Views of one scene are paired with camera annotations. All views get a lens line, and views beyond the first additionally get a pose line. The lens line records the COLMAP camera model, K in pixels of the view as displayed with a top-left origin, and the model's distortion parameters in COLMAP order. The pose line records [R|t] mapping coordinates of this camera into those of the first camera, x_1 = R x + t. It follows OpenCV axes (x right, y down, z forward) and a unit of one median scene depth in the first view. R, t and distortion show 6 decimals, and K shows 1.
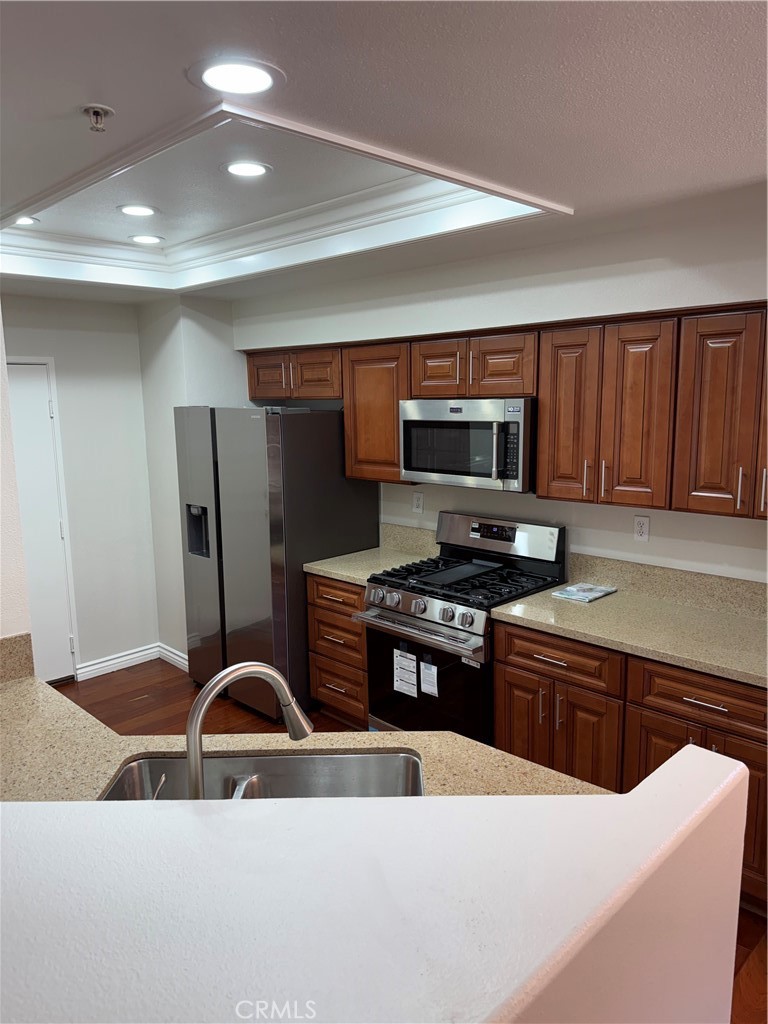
lens RADIAL K [[721.9, 0, 389.5], [0, 721.9, 517.9], [0, 0, 1]] dist [0.075276, -0.085967]
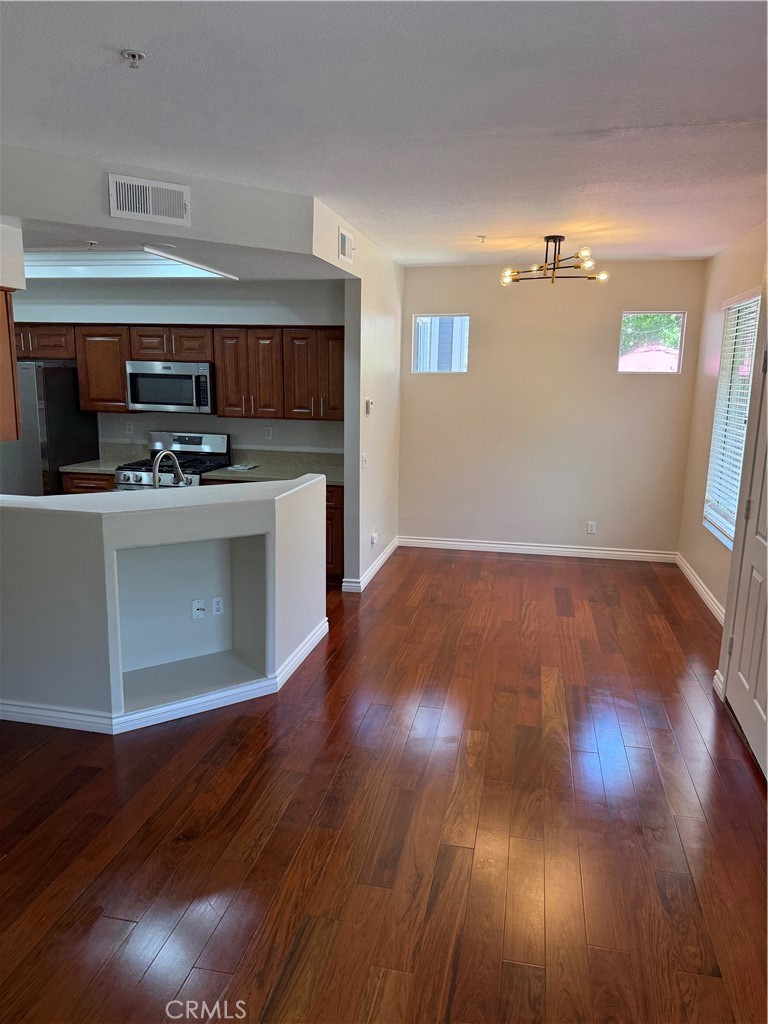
lens RADIAL K [[721.9, 0, 404.9], [0, 721.9, 546.4], [0, 0, 1]] dist [0.075276, -0.085967]
pose [[0.828111, -0.100238, 0.551530, -0.479212], [0.062051, 0.994228, 0.087528, 0.175821], [-0.557120, -0.038260, 0.829550, -0.881428]]
